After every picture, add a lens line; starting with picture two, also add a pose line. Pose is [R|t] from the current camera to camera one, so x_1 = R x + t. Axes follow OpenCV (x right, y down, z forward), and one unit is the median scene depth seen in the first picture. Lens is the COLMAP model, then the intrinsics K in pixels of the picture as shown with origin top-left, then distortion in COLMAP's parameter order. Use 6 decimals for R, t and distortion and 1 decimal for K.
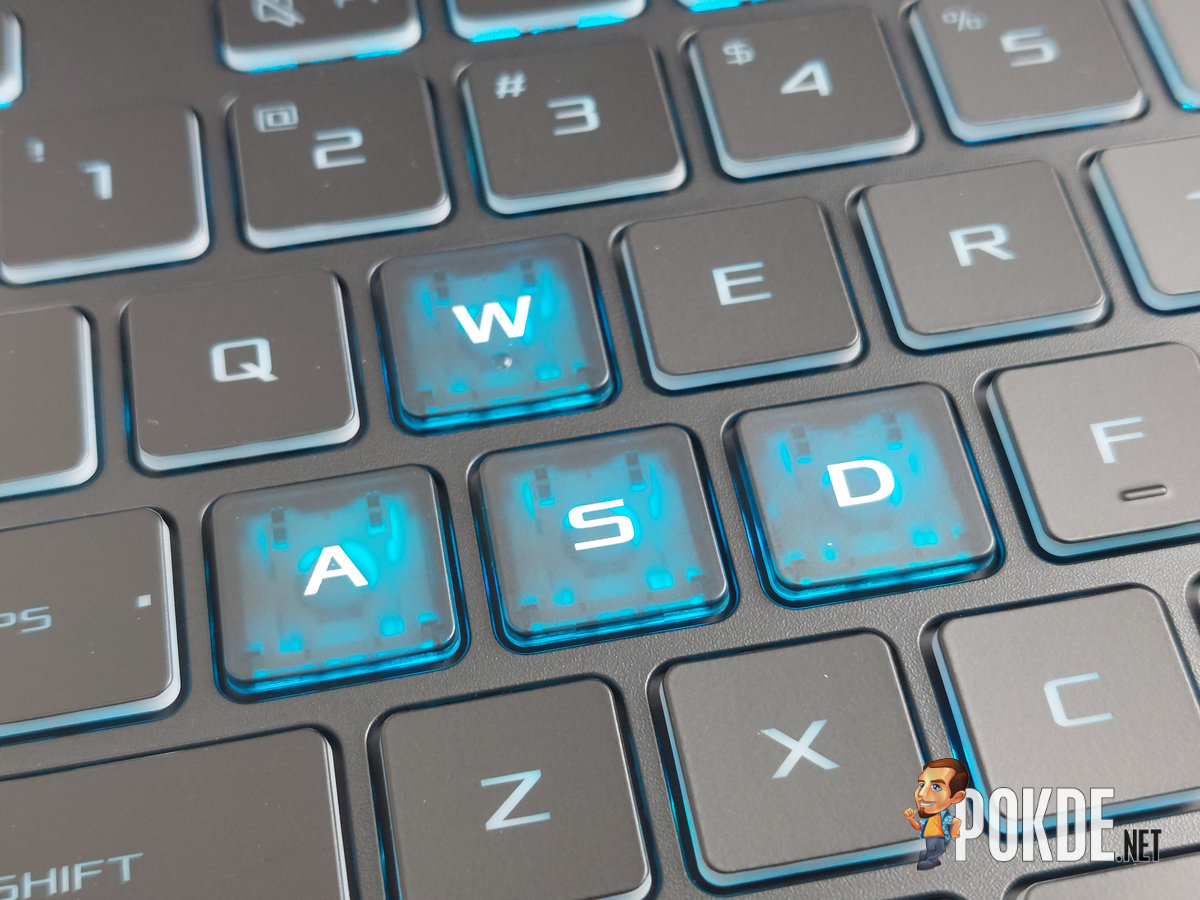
lens RADIAL K [[1810.1, 0, 600.8], [0, 1810.1, 468.6], [0, 0, 1]] dist [0.186175, -0.083803]
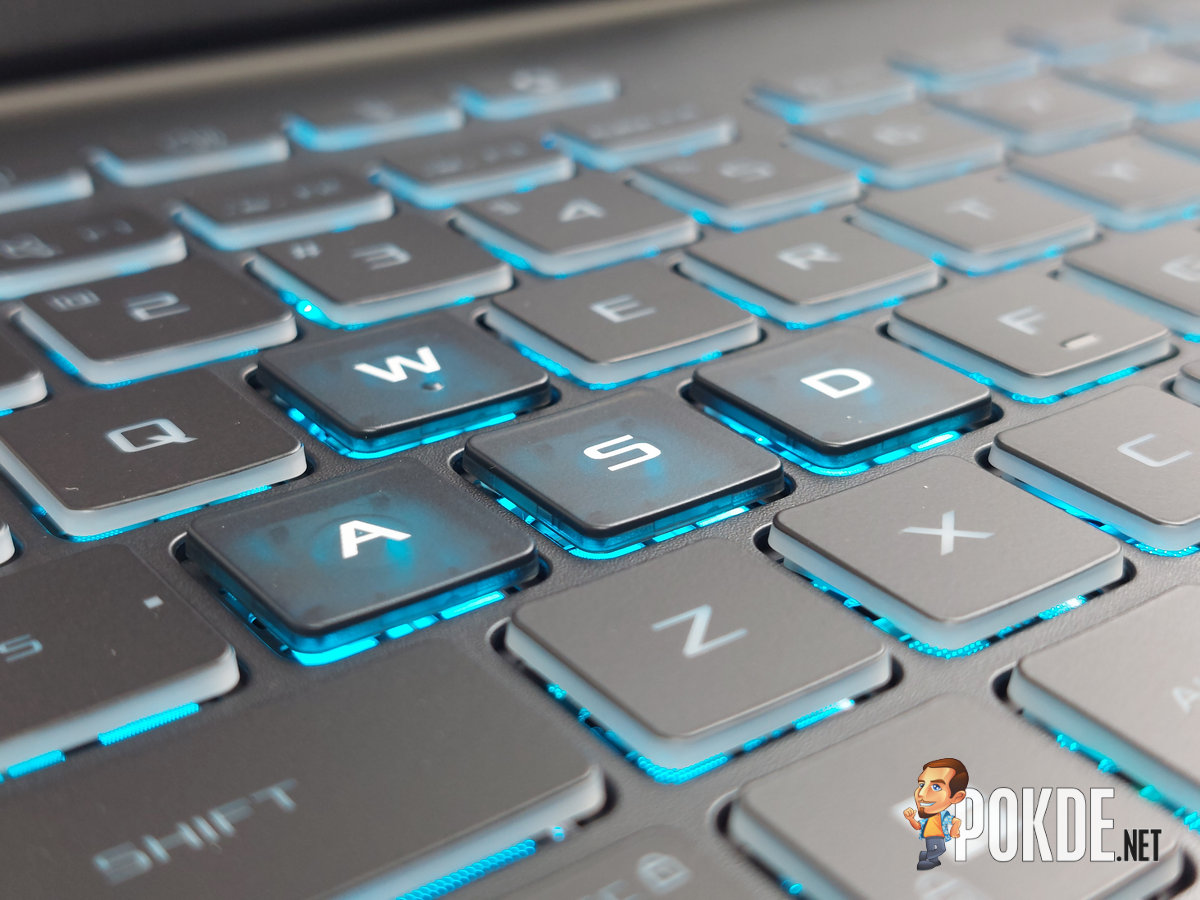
lens RADIAL K [[1810.1, 0, 600.8], [0, 1810.1, 468.6], [0, 0, 1]] dist [0.186175, -0.083803]
pose [[0.897450, -0.186503, 0.399749, -0.367861], [0.366894, 0.818698, -0.441727, 0.428062], [-0.244890, 0.543093, 0.803168, 0.283882]]
